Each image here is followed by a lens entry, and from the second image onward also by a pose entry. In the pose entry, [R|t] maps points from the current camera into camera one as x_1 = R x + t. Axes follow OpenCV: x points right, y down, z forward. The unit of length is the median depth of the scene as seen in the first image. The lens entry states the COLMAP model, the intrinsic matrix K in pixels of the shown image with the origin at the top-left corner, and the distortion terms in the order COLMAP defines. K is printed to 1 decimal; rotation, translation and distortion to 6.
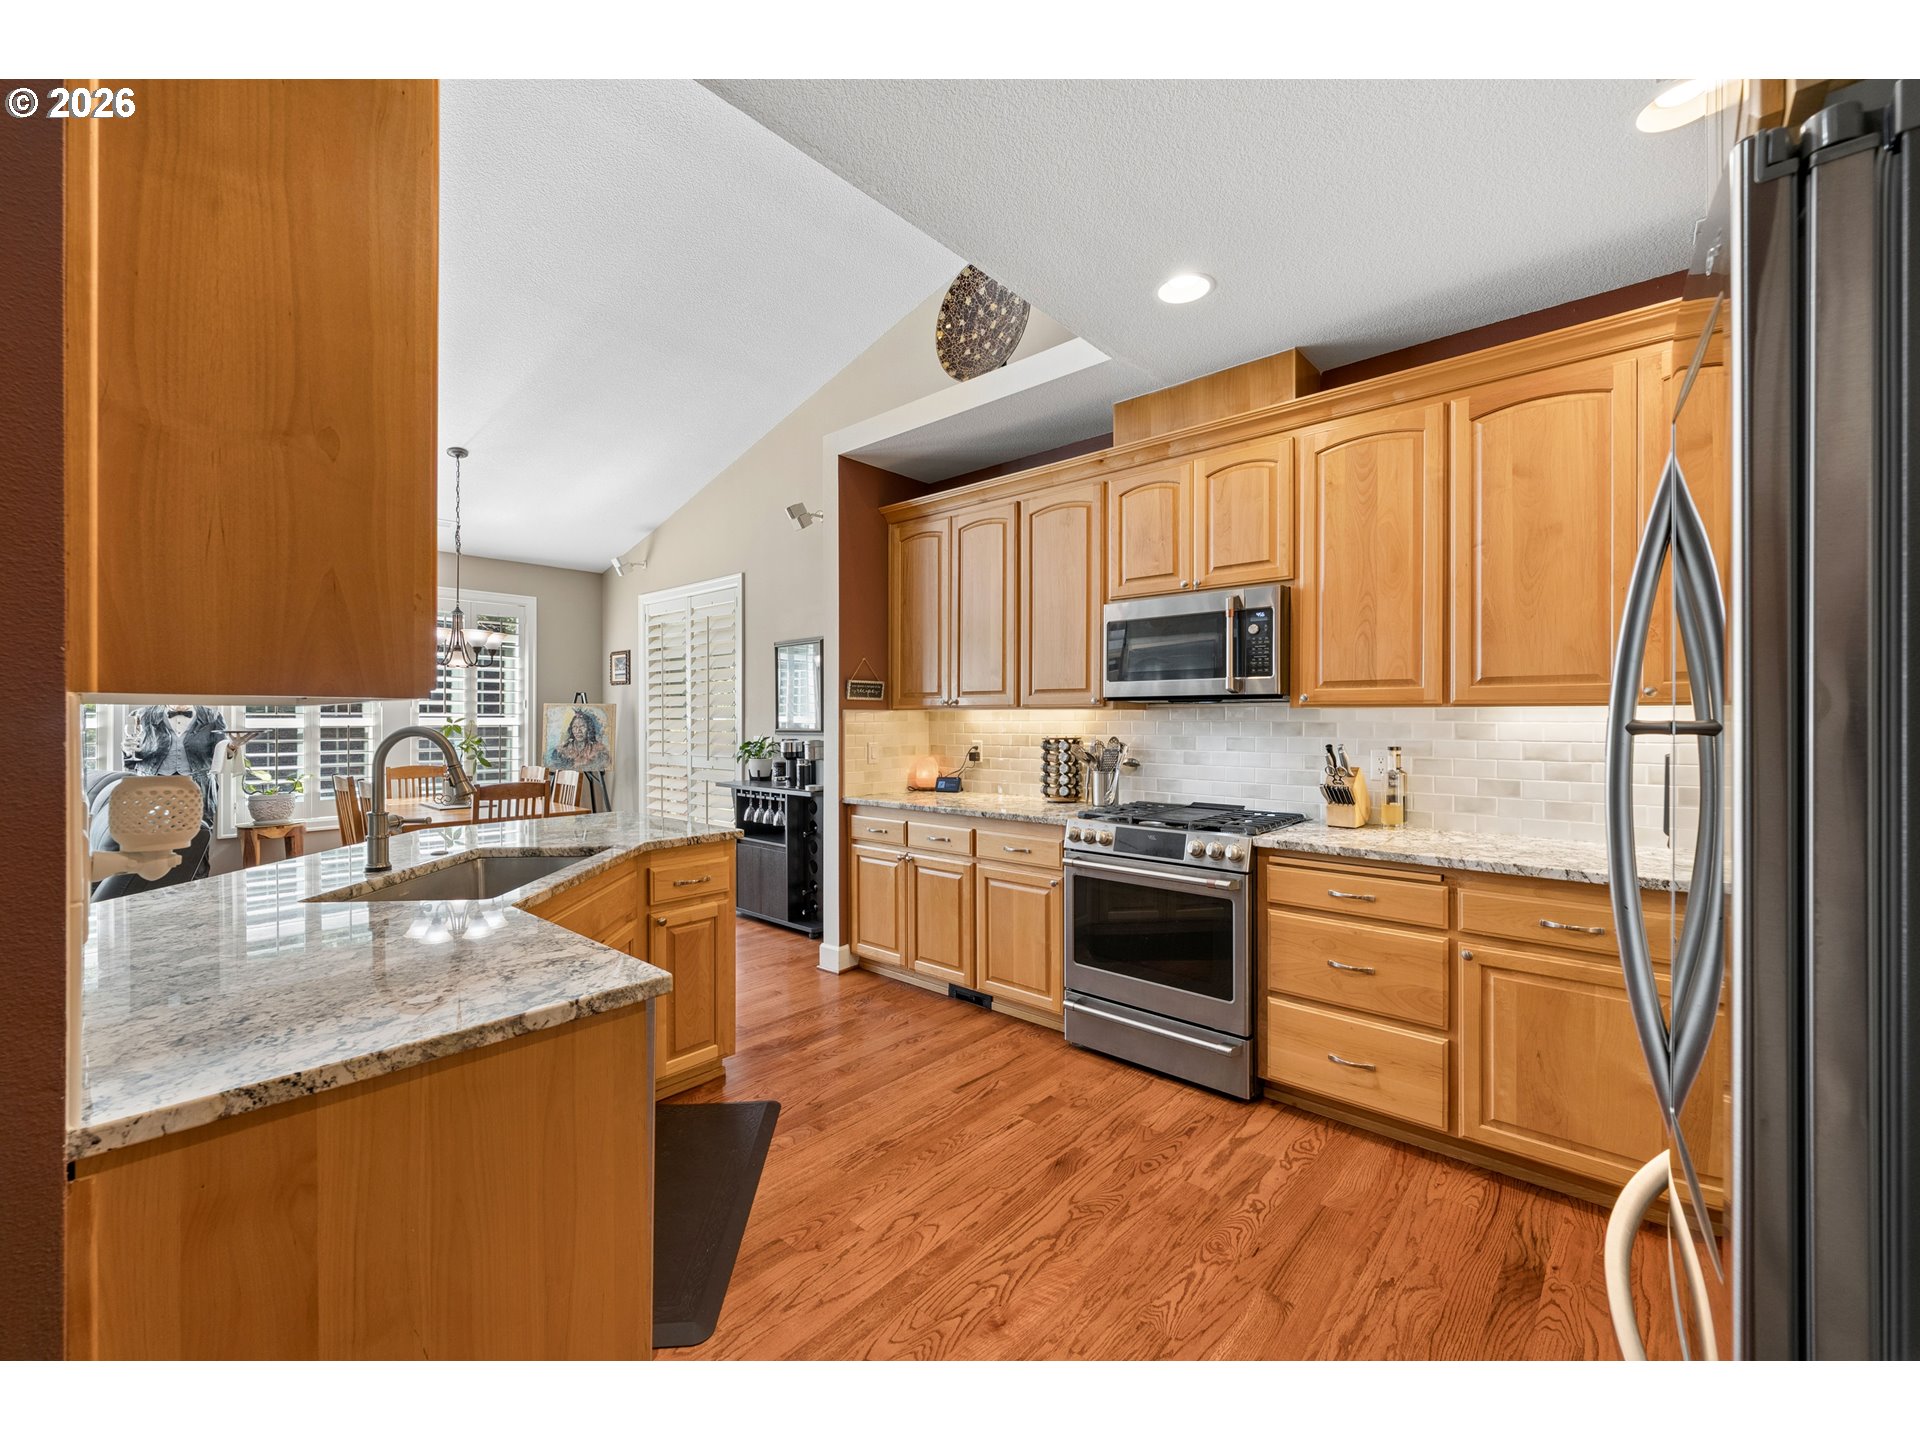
lens RADIAL K [[776.3, 0, 953.6], [0, 776.3, 718.0], [0, 0, 1]] dist [-0.001352, -0.000245]
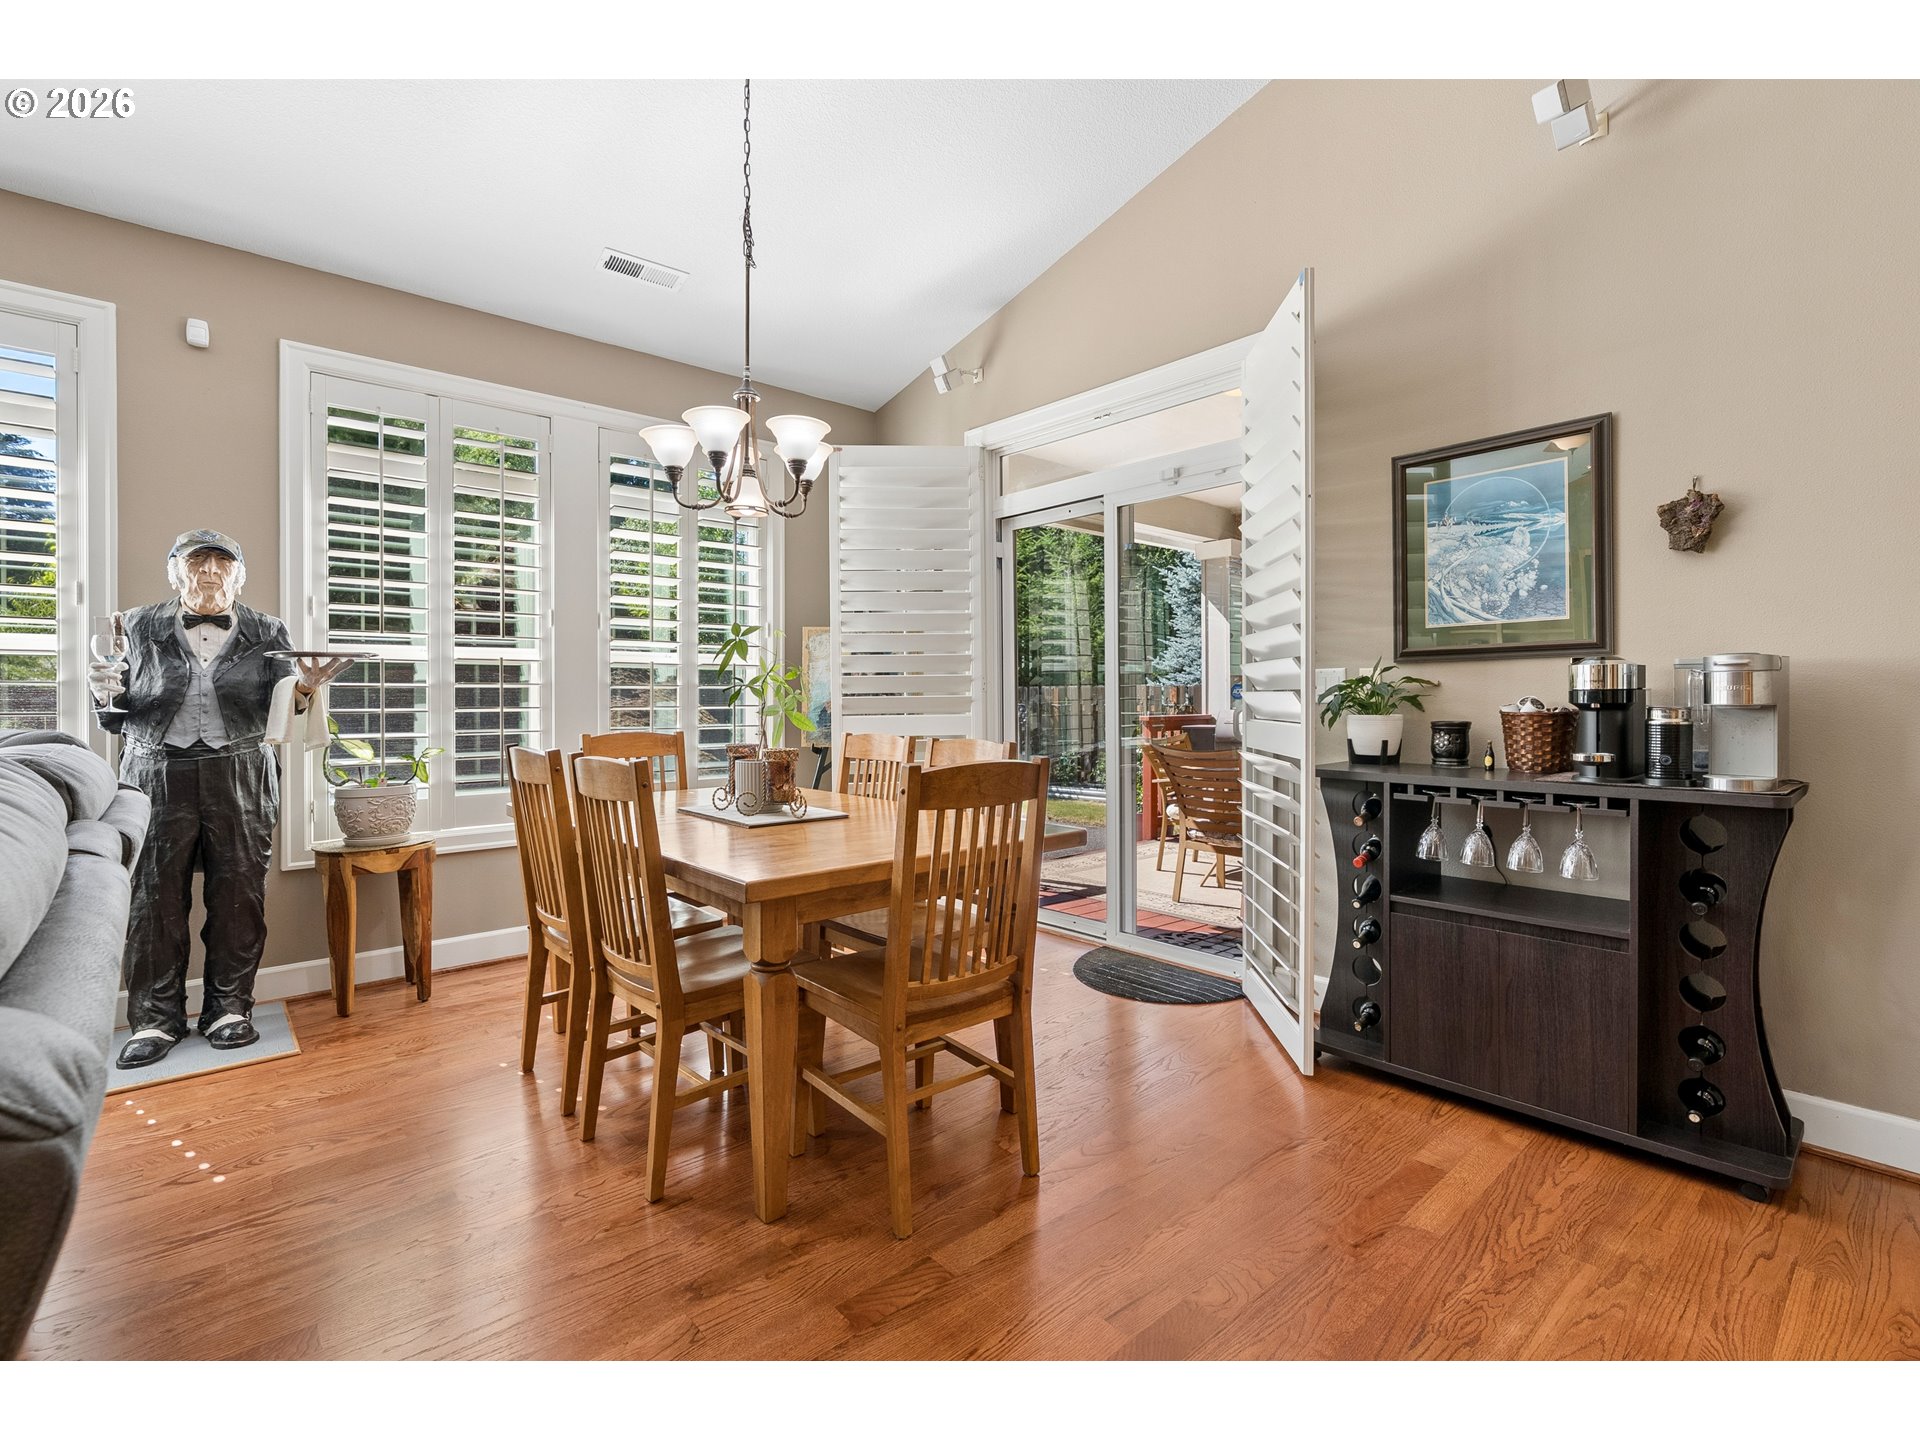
lens RADIAL K [[883.3, 0, 951.7], [0, 883.3, 709.2], [0, 0, 1]] dist [0.003072, 0.000700]
pose [[0.992179, -0.002007, -0.124806, -0.443394], [0.003082, 0.999960, 0.008427, 0.045654], [0.124784, -0.008745, 0.992145, 0.483811]]
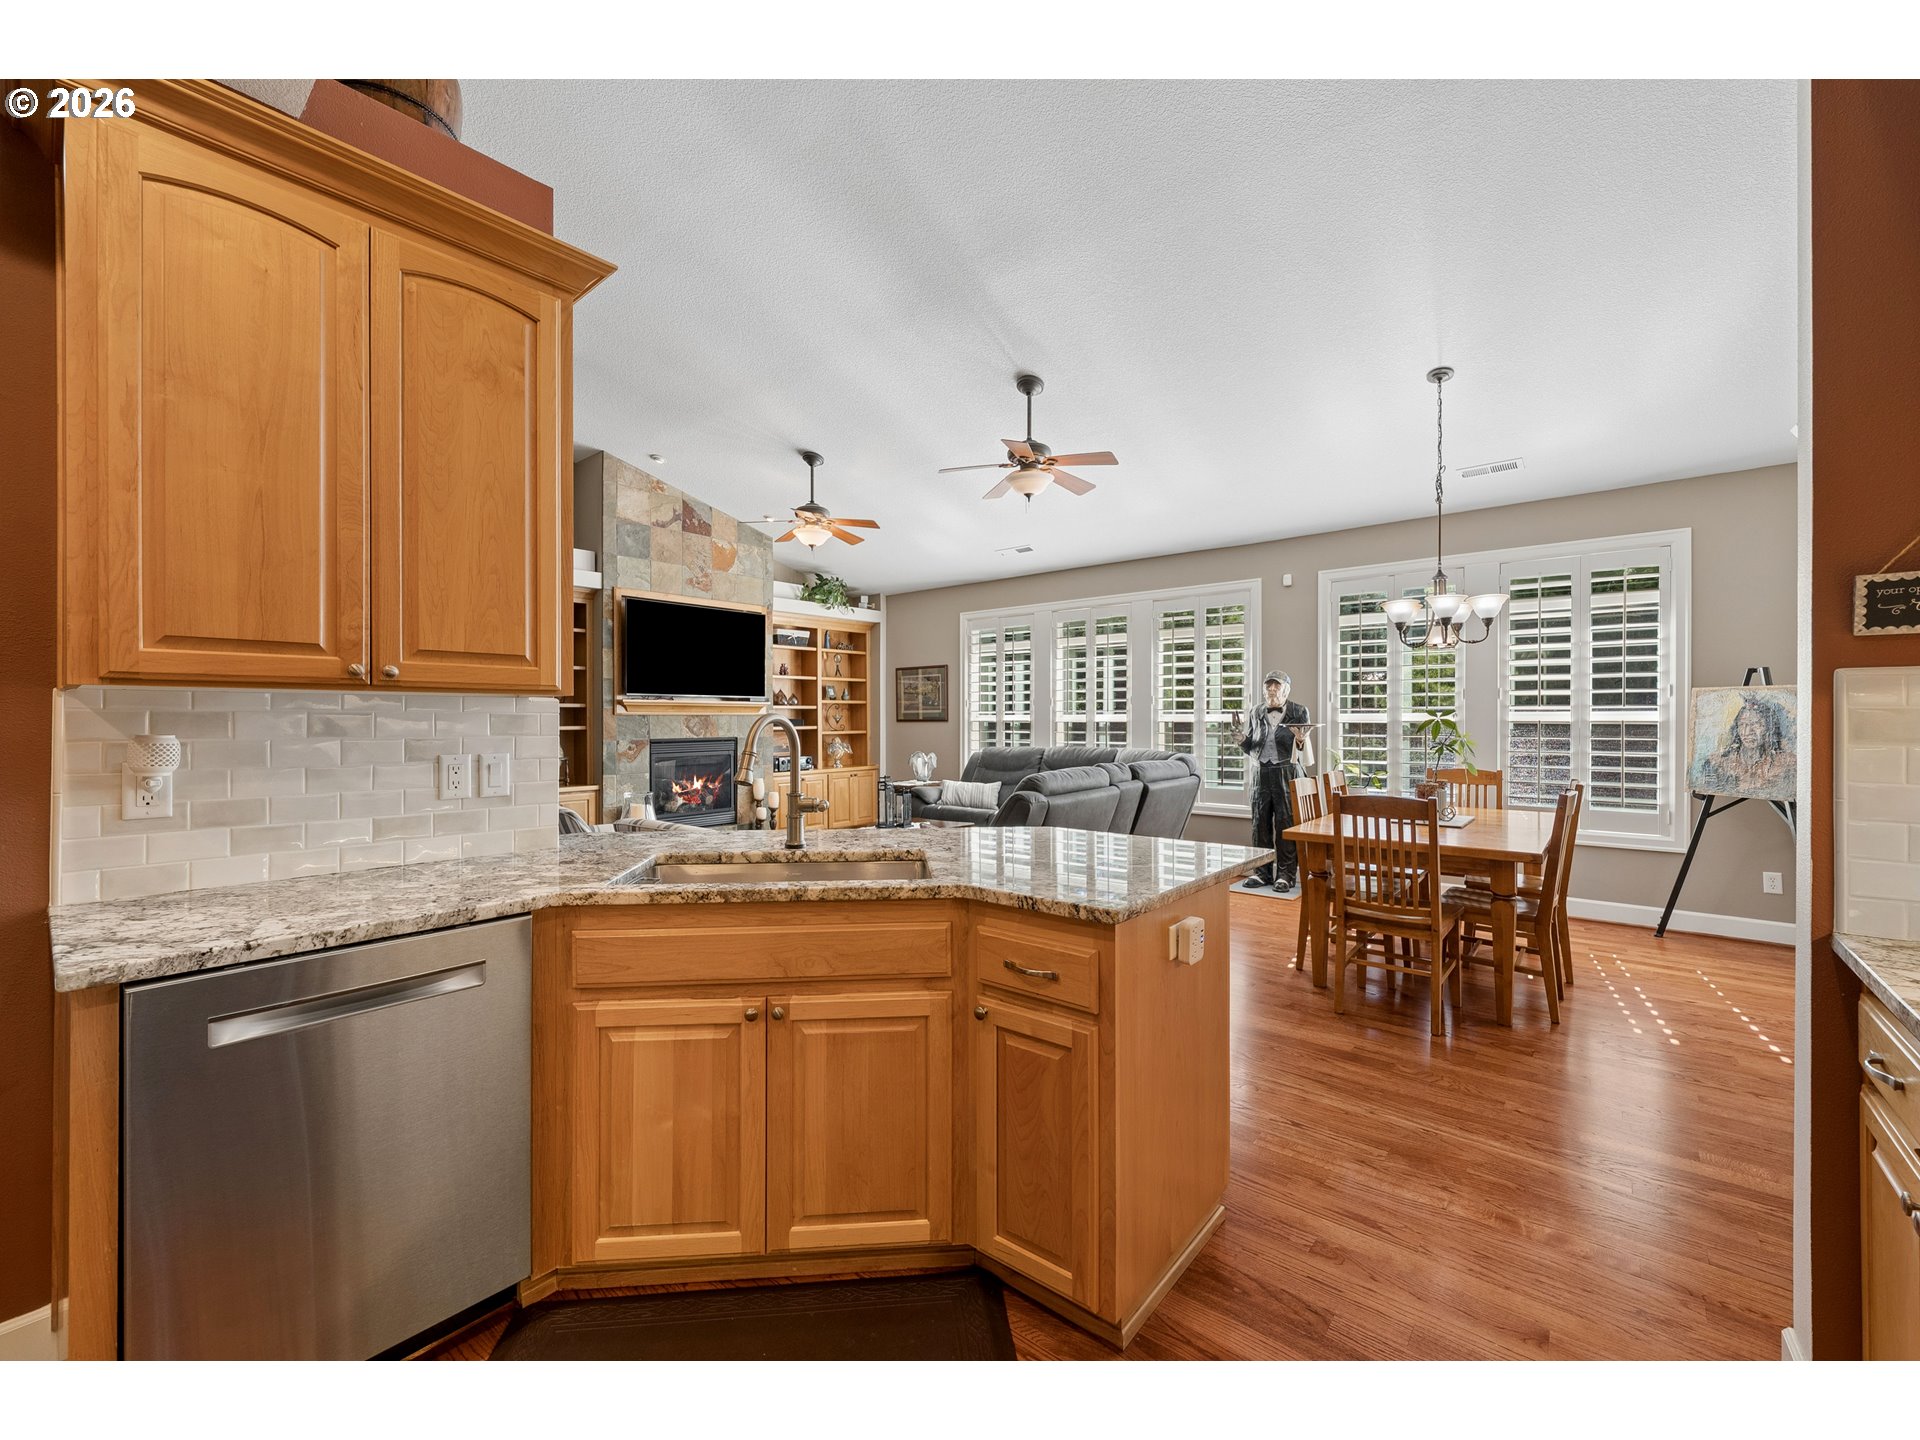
lens RADIAL K [[776.3, 0, 952.6], [0, 776.3, 718.3], [0, 0, 1]] dist [-0.001352, -0.000245]
pose [[0.030200, -0.000193, -0.999544, 0.135349], [0.002854, 0.999996, -0.000107, 0.006593], [0.999540, -0.002849, 0.030200, 0.468777]]
